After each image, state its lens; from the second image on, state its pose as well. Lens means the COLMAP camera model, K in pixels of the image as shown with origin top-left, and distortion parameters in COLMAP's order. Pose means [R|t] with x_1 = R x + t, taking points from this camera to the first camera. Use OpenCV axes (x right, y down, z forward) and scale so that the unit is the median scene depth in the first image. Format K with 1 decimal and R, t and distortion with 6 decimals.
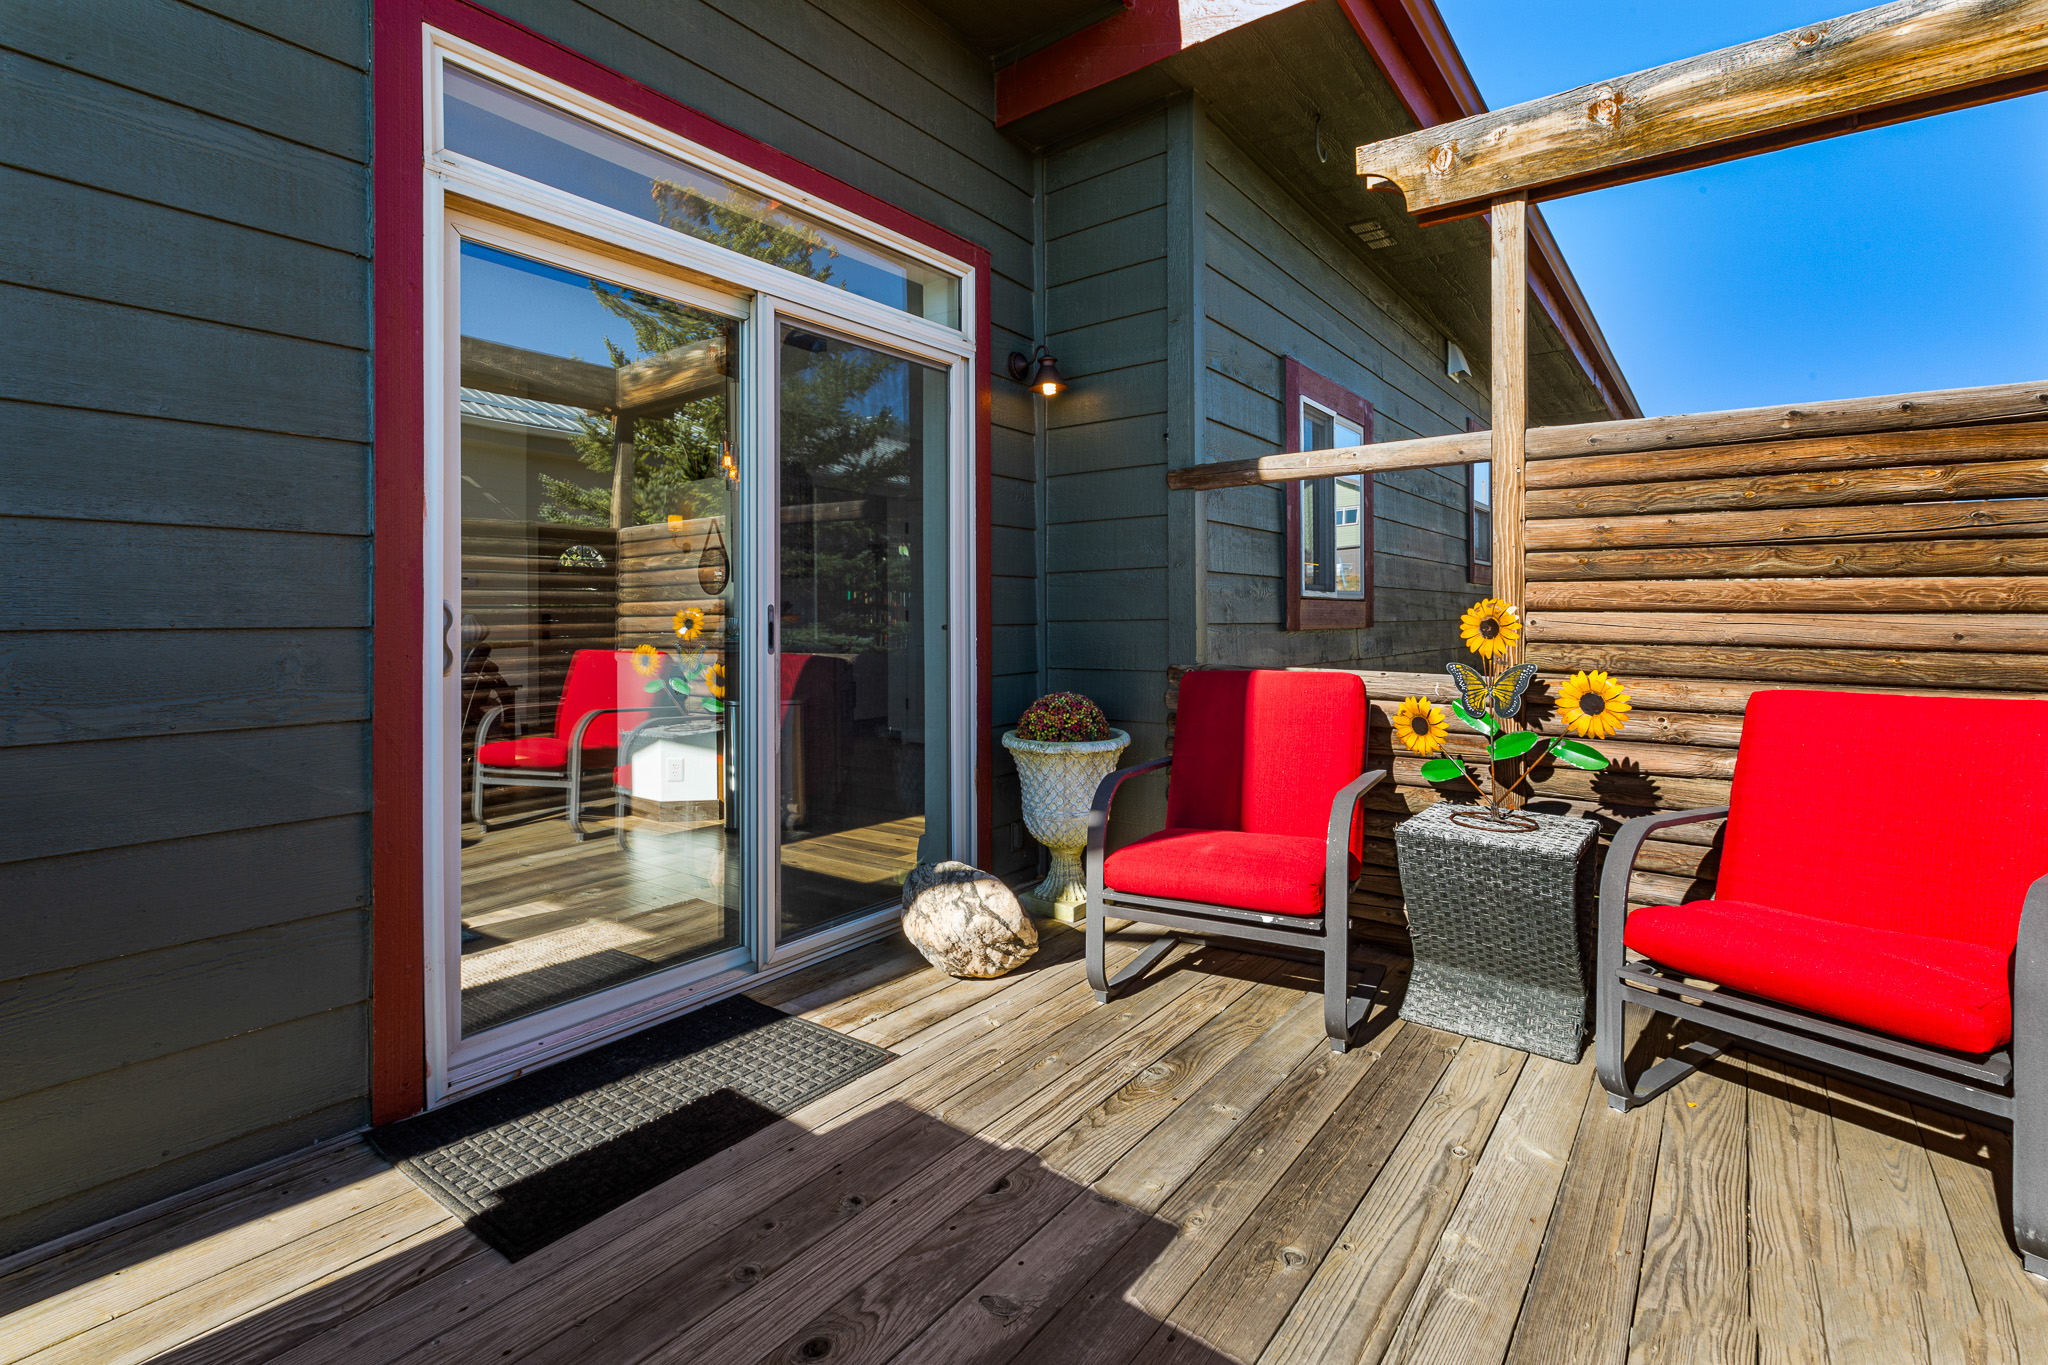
lens RADIAL K [[928.9, 0, 1018.0], [0, 928.9, 638.6], [0, 0, 1]] dist [-0.000307, -0.000470]
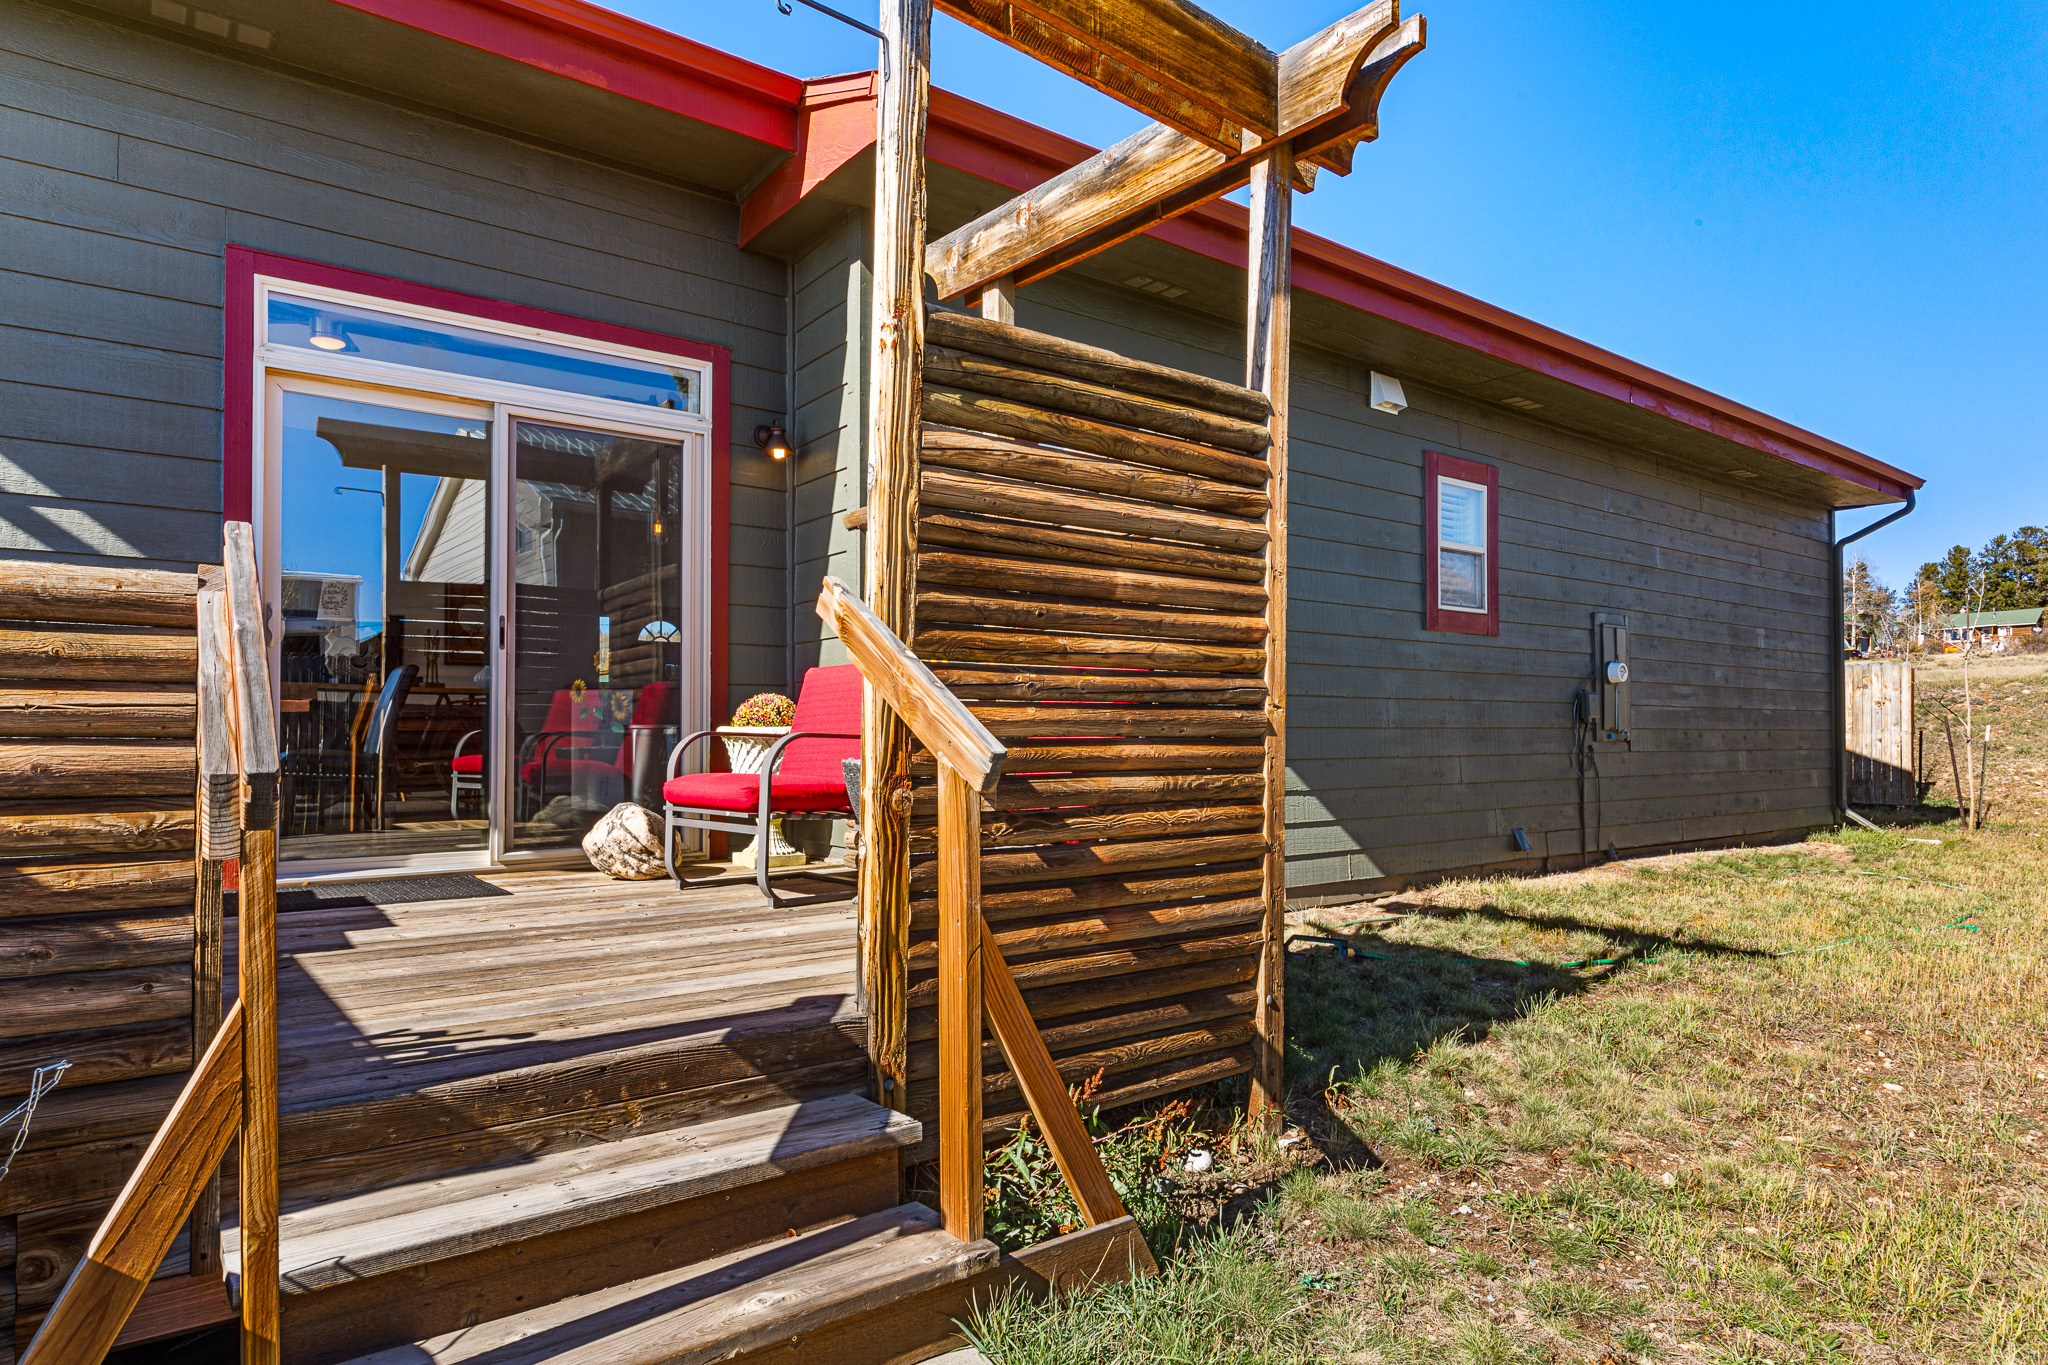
lens RADIAL K [[1108.9, 0, 958.1], [0, 1108.9, 736.9], [0, 0, 1]] dist [-0.000577, -0.001201]
pose [[0.957188, 0.013424, -0.289156, 0.941209], [-0.015964, 0.999852, -0.006426, 0.158510], [0.289027, 0.010767, 0.957260, -0.469195]]
